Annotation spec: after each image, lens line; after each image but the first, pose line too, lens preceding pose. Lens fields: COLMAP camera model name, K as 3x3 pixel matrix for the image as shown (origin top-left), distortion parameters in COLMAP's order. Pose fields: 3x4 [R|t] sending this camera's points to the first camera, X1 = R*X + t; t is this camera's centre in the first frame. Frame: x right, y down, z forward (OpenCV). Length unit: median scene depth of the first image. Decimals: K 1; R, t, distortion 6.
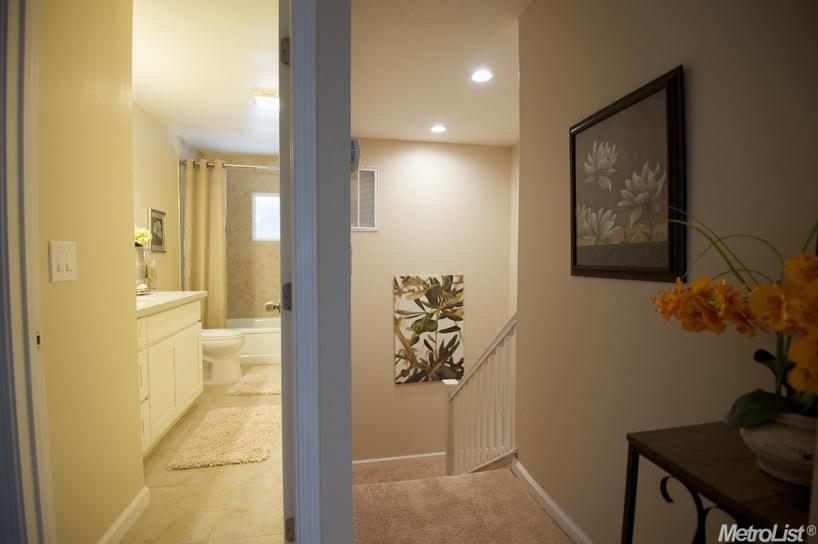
lens RADIAL K [[376.8, 0, 405.5], [0, 376.8, 271.4], [0, 0, 1]] dist [-0.004343, -0.024179]
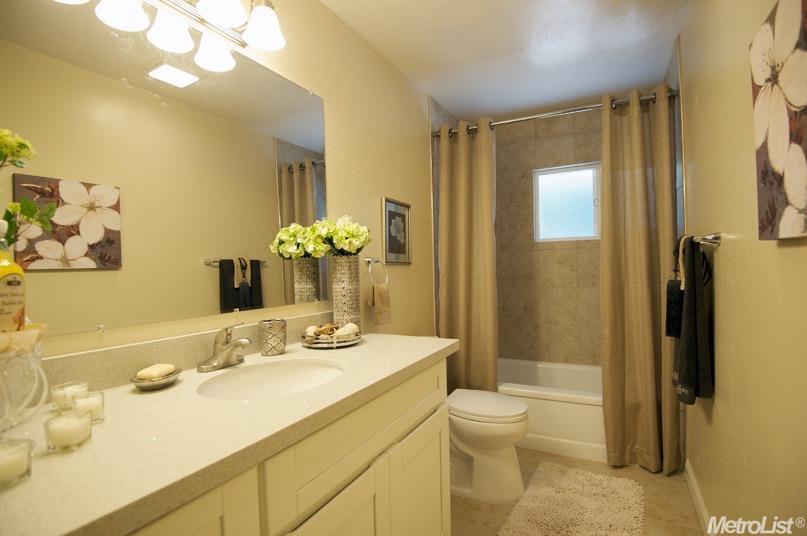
lens RADIAL K [[371.8, 0, 400.0], [0, 371.8, 267.4], [0, 0, 1]] dist [-0.004343, -0.024179]
pose [[0.760362, -0.020194, -0.649186, -0.203223], [-0.001312, 0.999467, -0.032627, -0.021100], [0.649498, 0.025660, 0.759930, 0.439050]]
